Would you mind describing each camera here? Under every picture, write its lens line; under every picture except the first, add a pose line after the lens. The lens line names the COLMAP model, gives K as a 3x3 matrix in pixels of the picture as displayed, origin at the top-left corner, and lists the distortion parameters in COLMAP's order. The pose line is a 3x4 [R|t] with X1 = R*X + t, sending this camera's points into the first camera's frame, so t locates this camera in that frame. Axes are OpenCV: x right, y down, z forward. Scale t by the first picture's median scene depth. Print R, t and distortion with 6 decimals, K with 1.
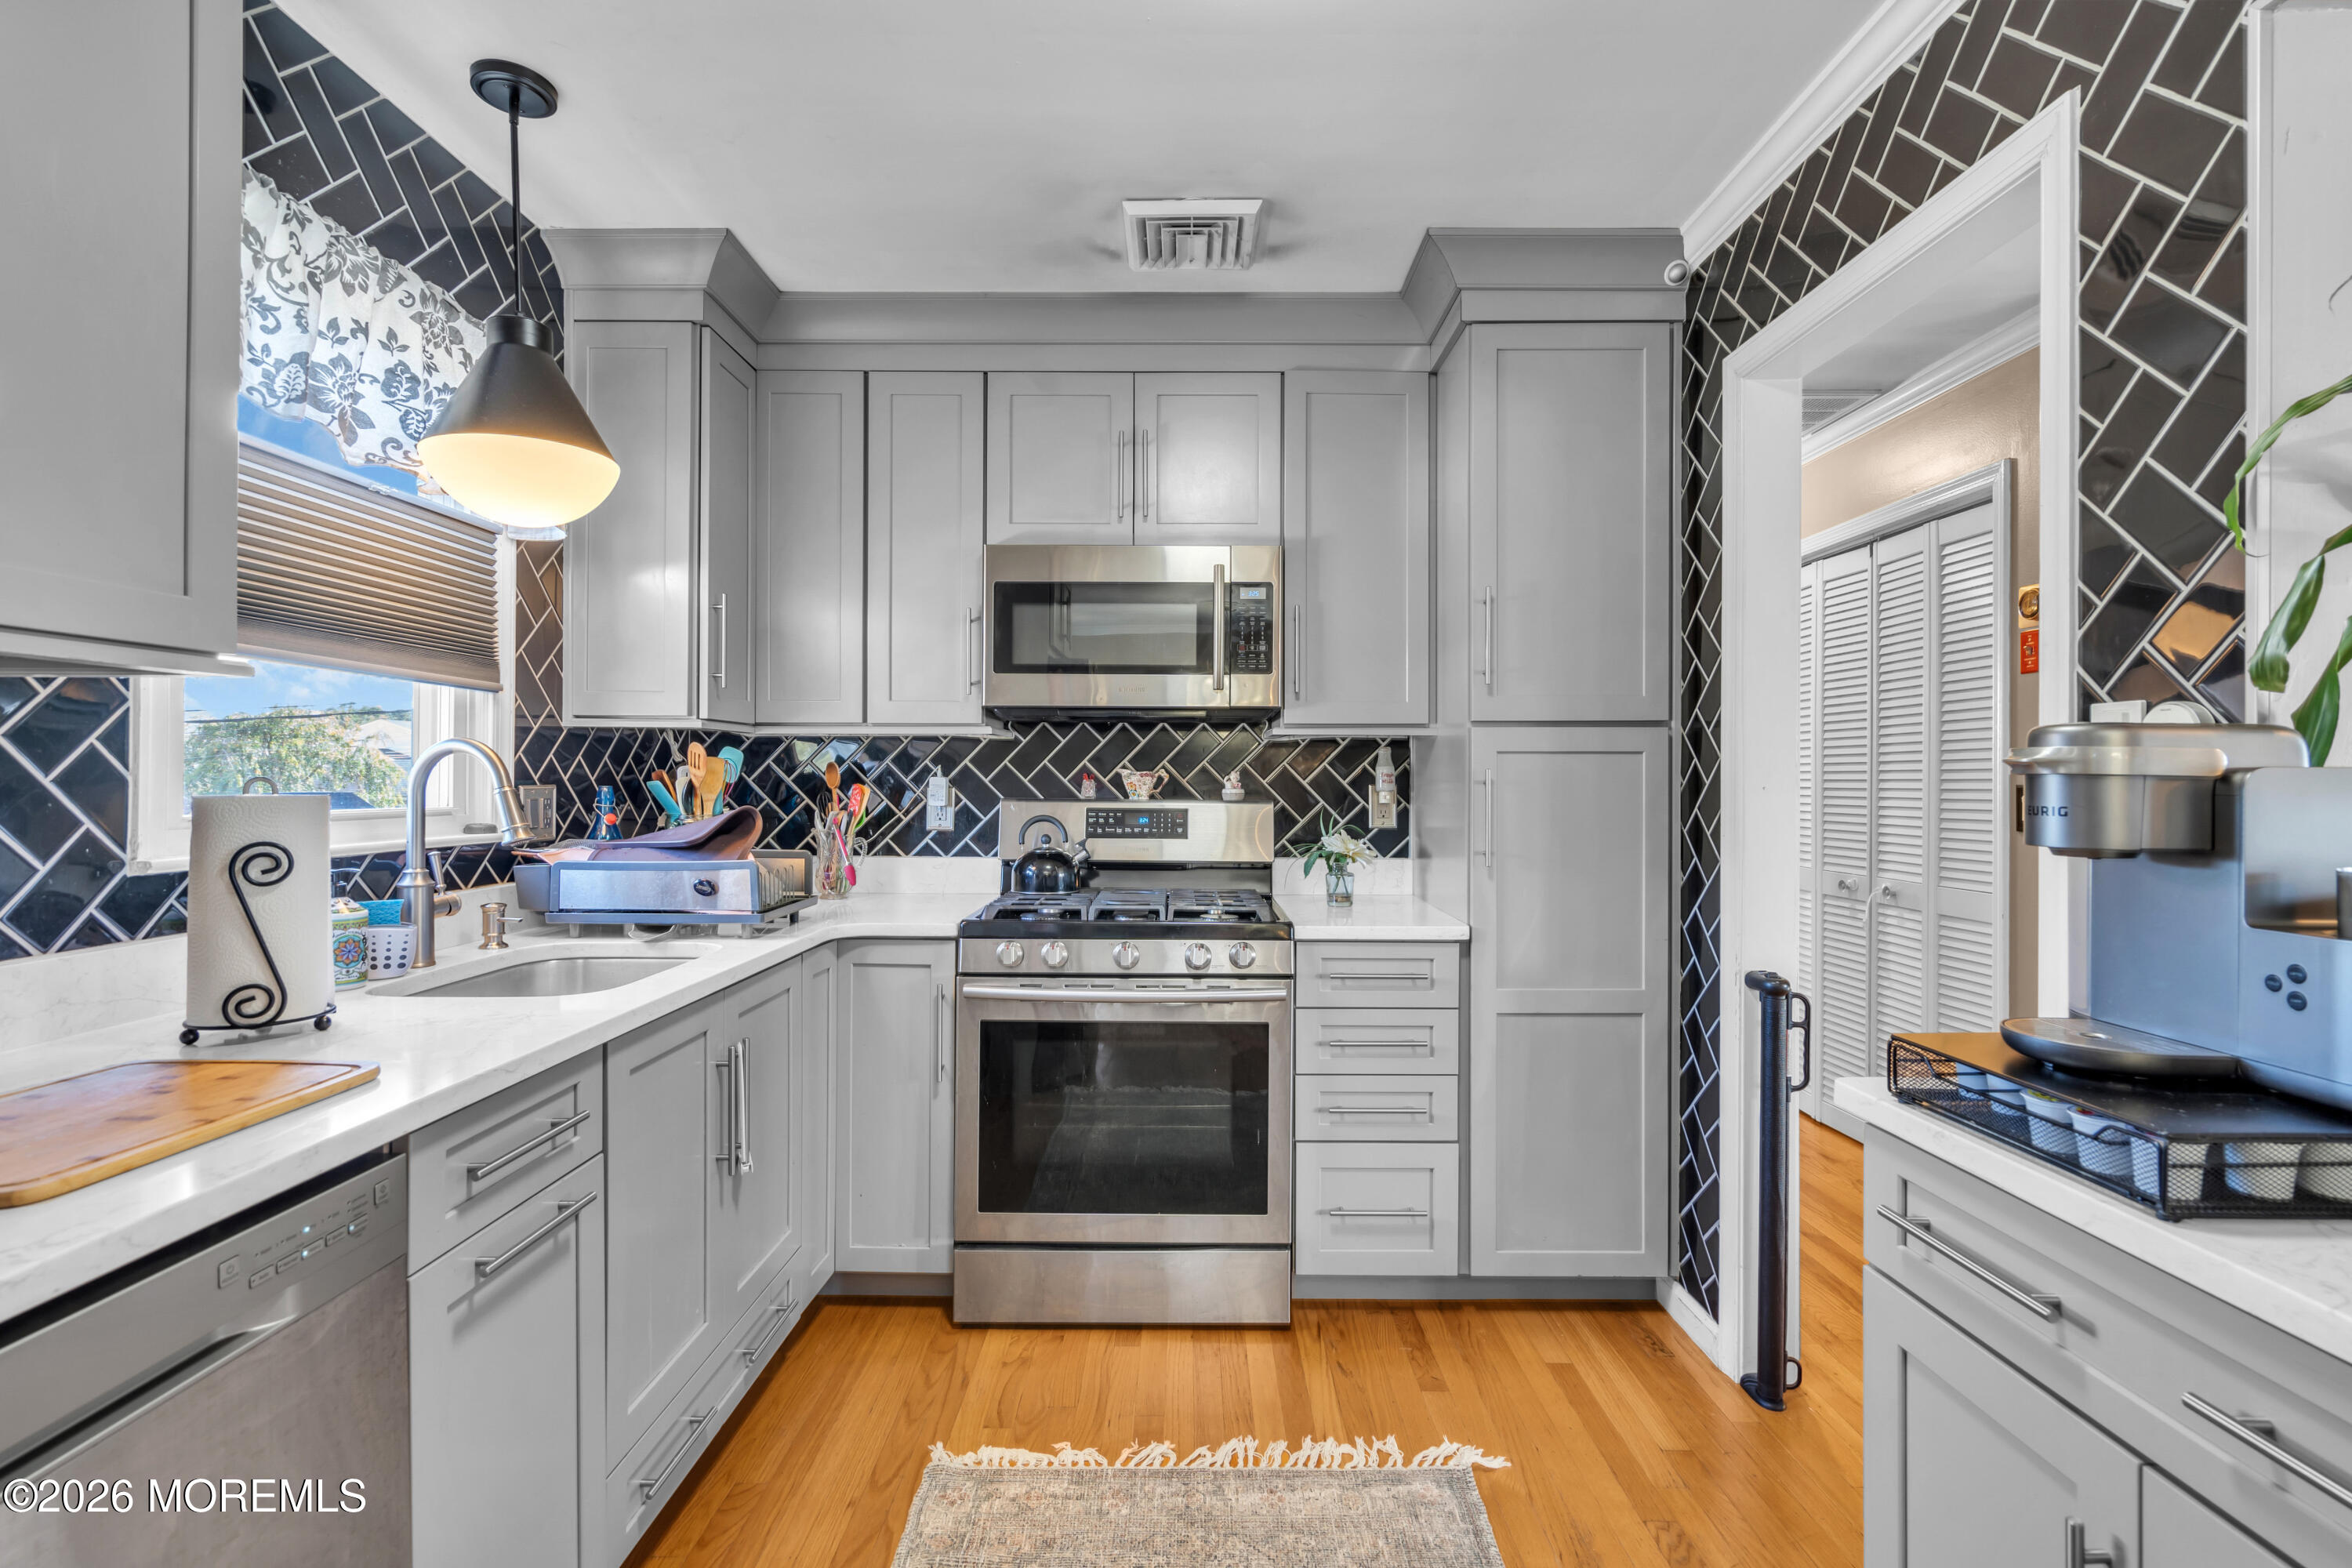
lens RADIAL K [[1094.4, 0, 1191.9], [0, 1094.4, 779.2], [0, 0, 1]] dist [-0.004402, 0.000592]
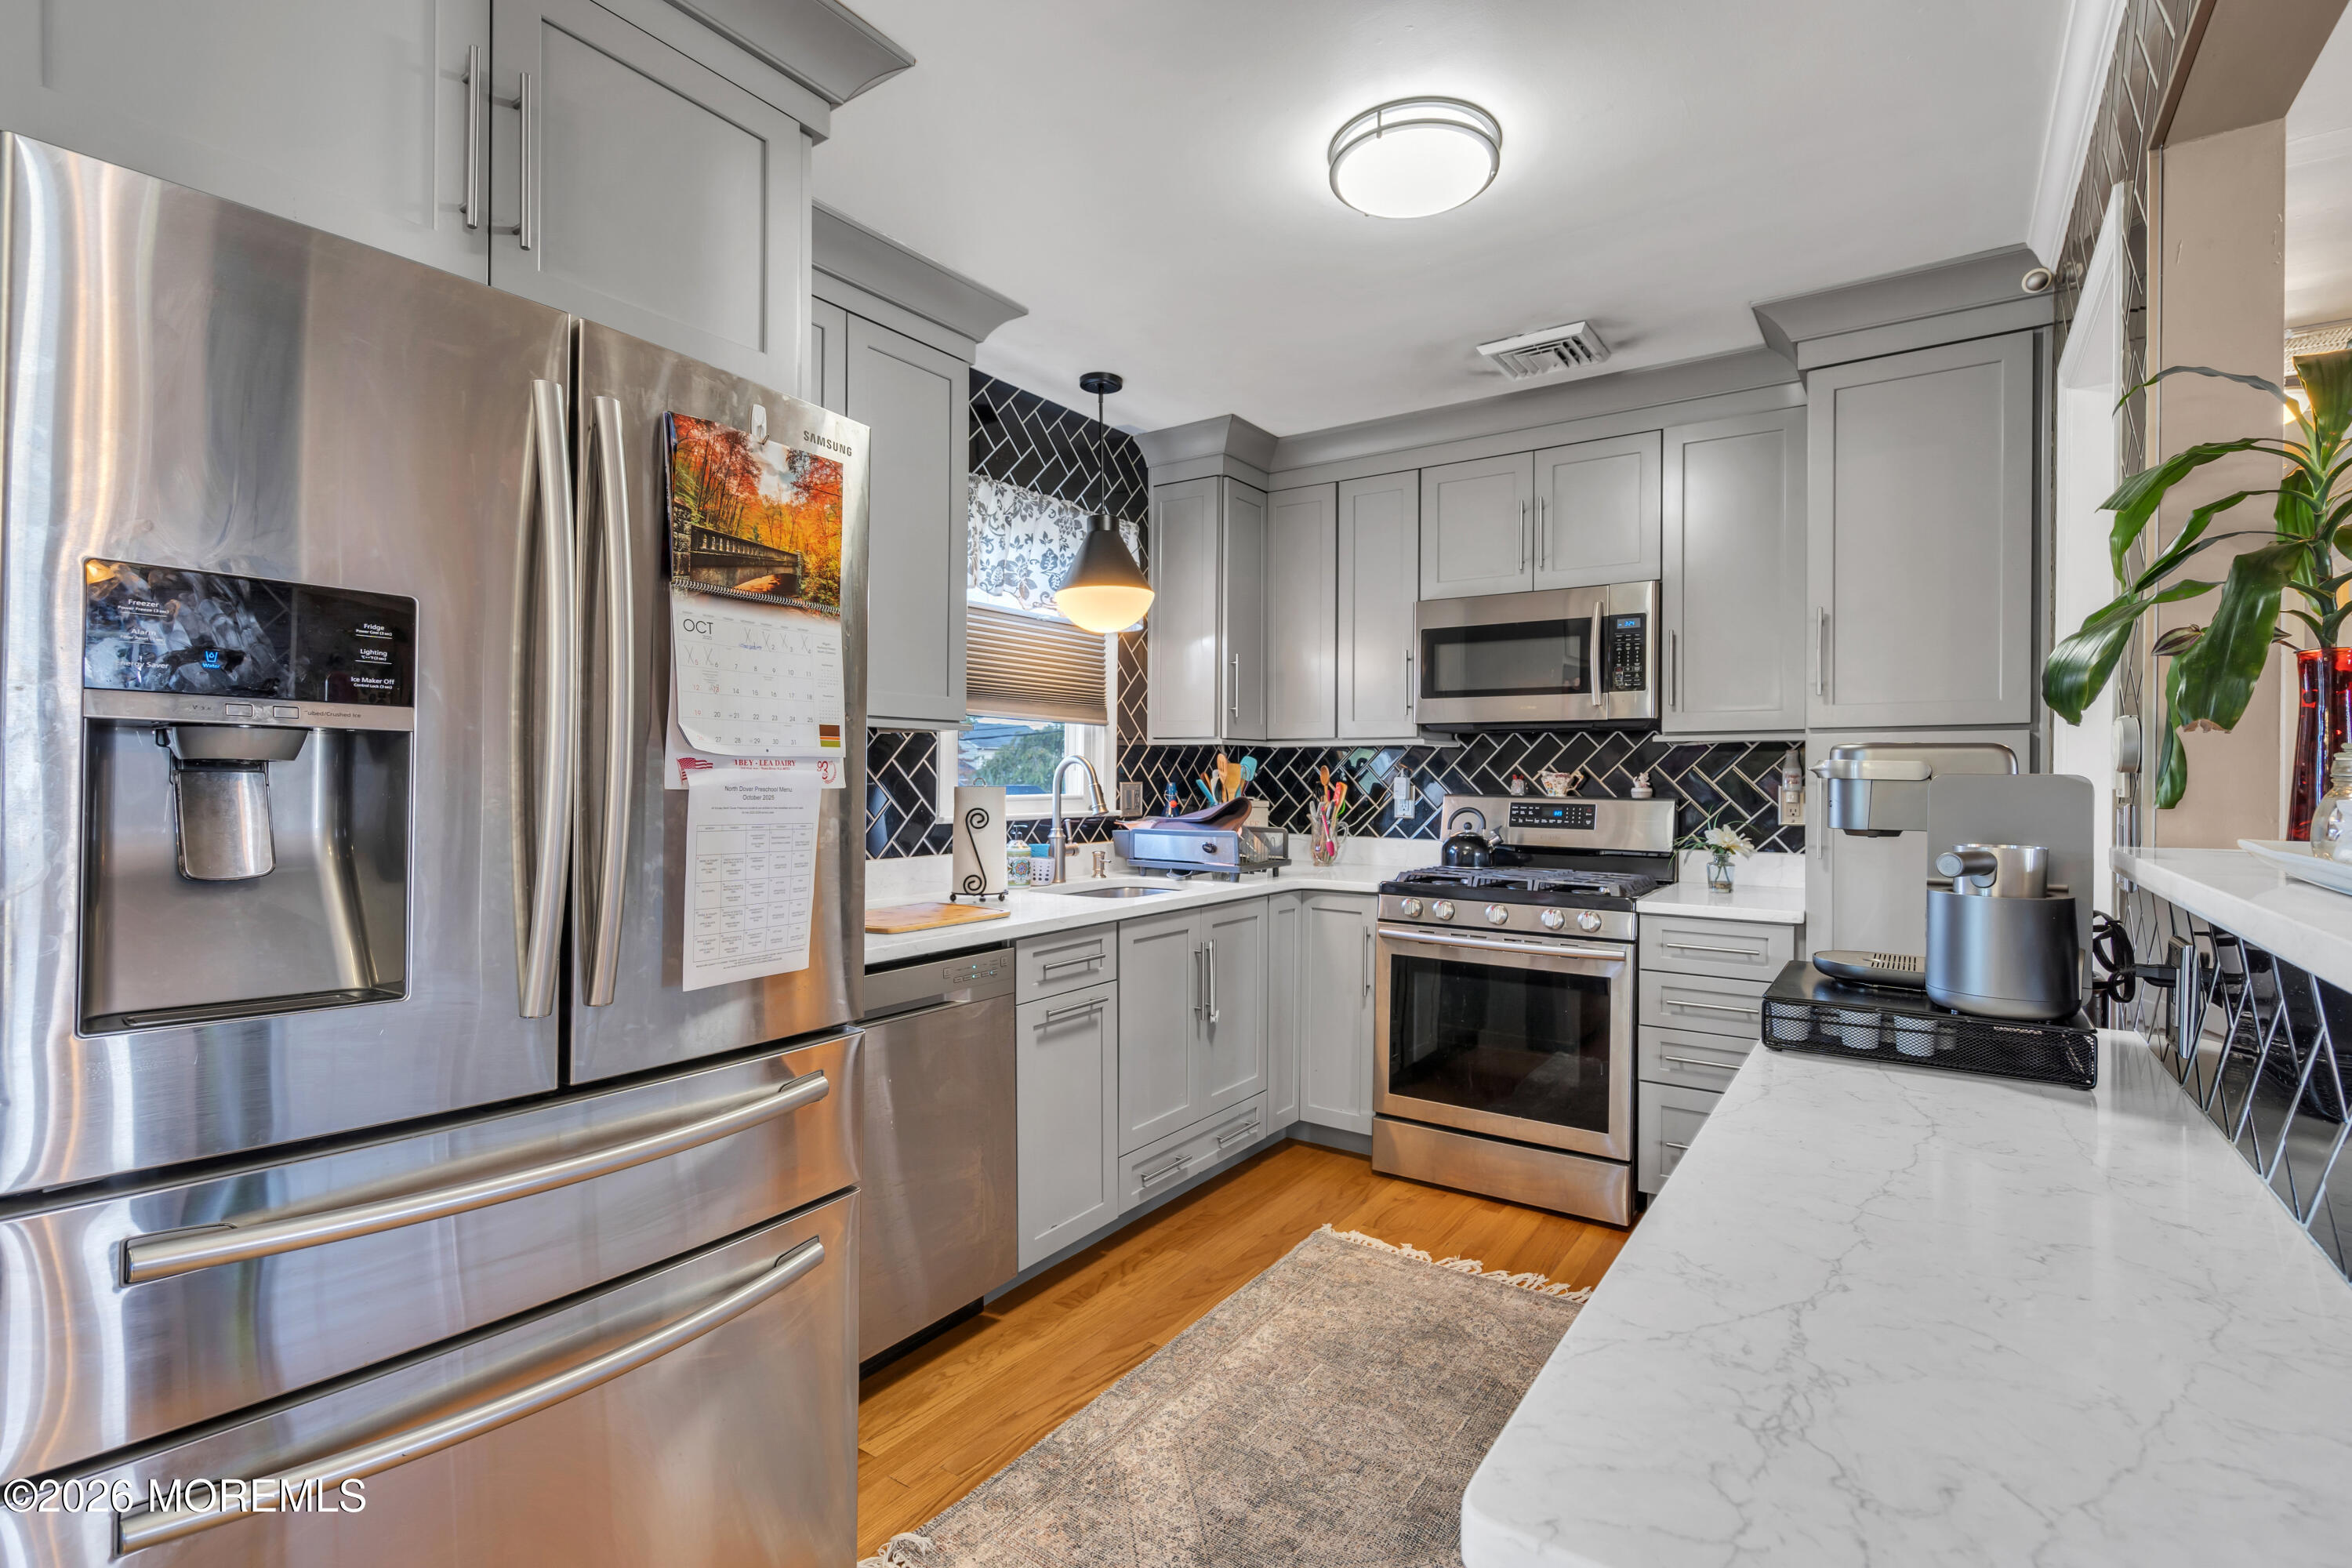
lens RADIAL K [[1094.4, 0, 1163.5], [0, 1094.4, 776.9], [0, 0, 1]] dist [-0.004402, 0.000592]
pose [[0.820475, 0.001193, -0.571682, 0.354327], [-0.001778, 0.999998, -0.000465, -0.001320], [0.571680, 0.001398, 0.820475, -0.288901]]
